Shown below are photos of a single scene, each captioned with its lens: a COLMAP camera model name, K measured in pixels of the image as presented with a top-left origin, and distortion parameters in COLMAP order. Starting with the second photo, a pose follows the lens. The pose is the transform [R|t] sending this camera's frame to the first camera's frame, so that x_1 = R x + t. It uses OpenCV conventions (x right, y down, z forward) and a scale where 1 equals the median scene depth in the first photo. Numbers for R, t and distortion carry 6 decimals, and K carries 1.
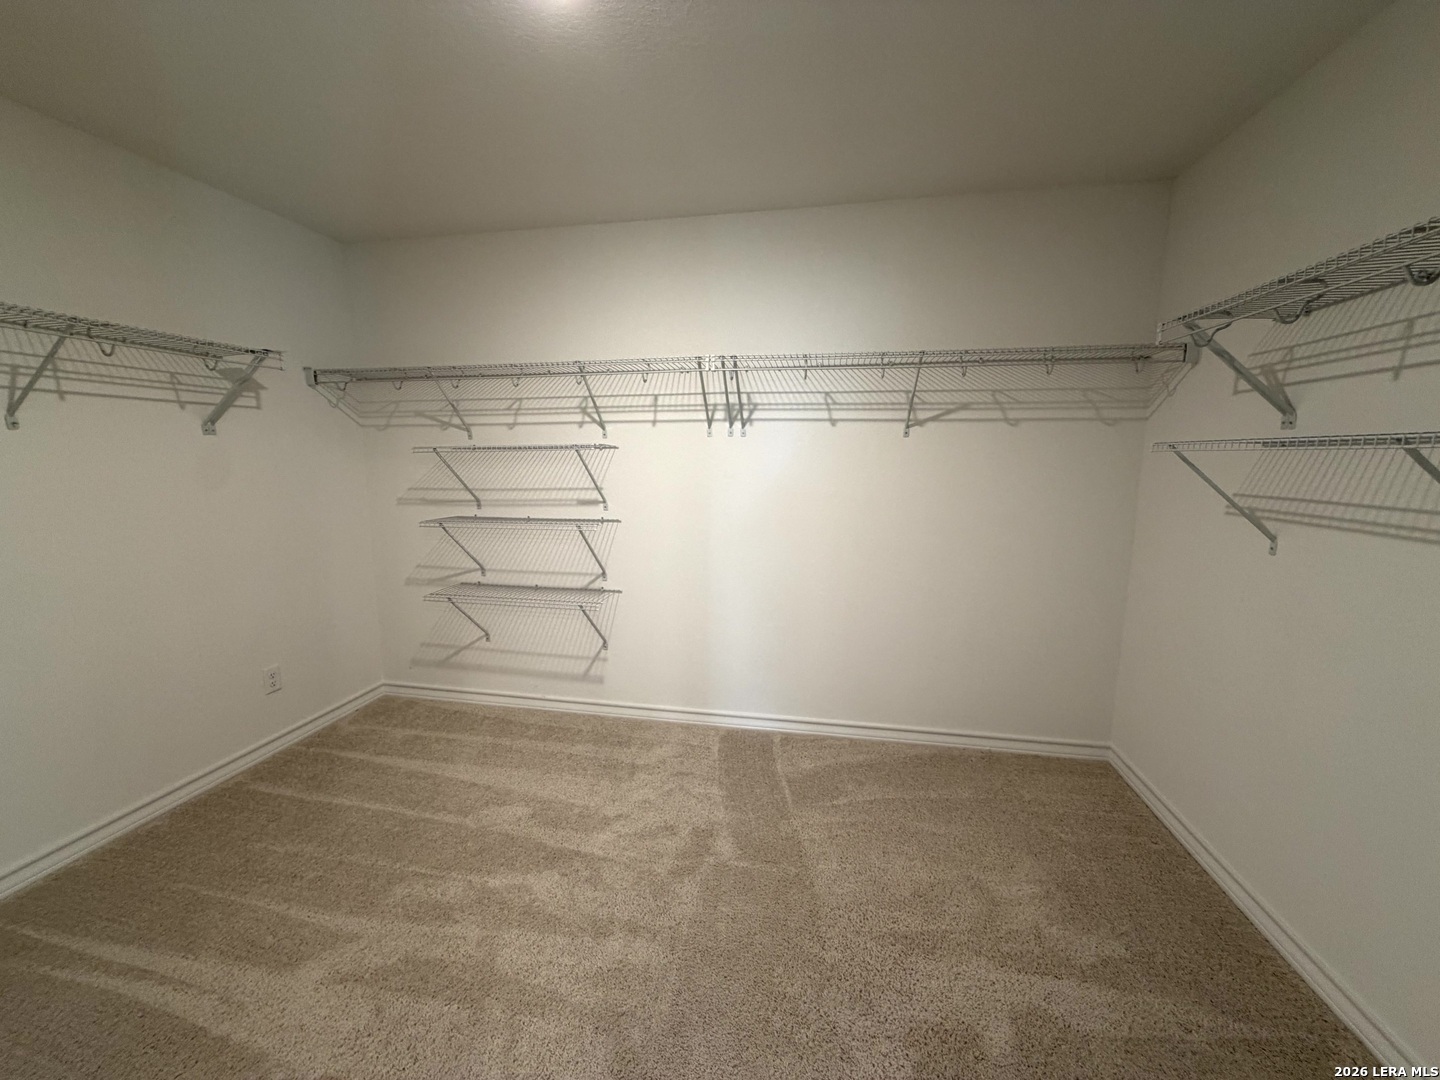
lens RADIAL K [[574.6, 0, 716.7], [0, 574.6, 539.9], [0, 0, 1]] dist [-0.000583, 0.000526]
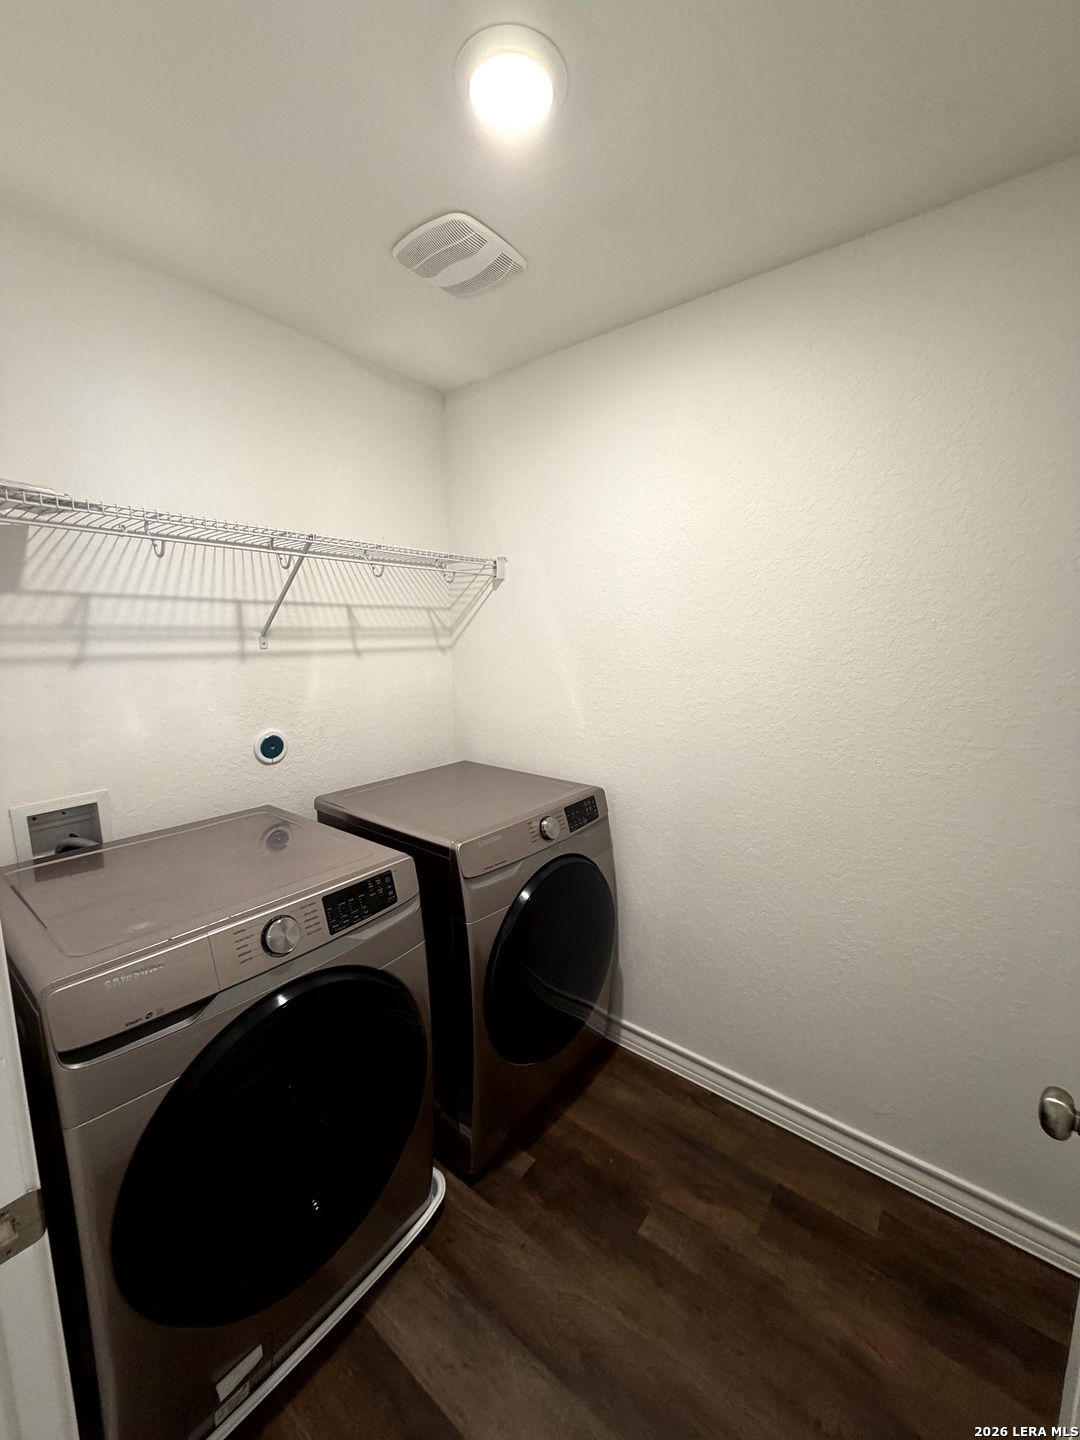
lens RADIAL K [[574.6, 0, 540.0], [0, 574.6, 720.0], [0, 0, 1]] dist [-0.000583, 0.000526]
pose [[0.458687, -0.118833, 0.880616, -0.321967], [0.182164, 0.982545, 0.037704, -0.124894], [-0.869726, 0.143122, 0.472328, 0.546590]]
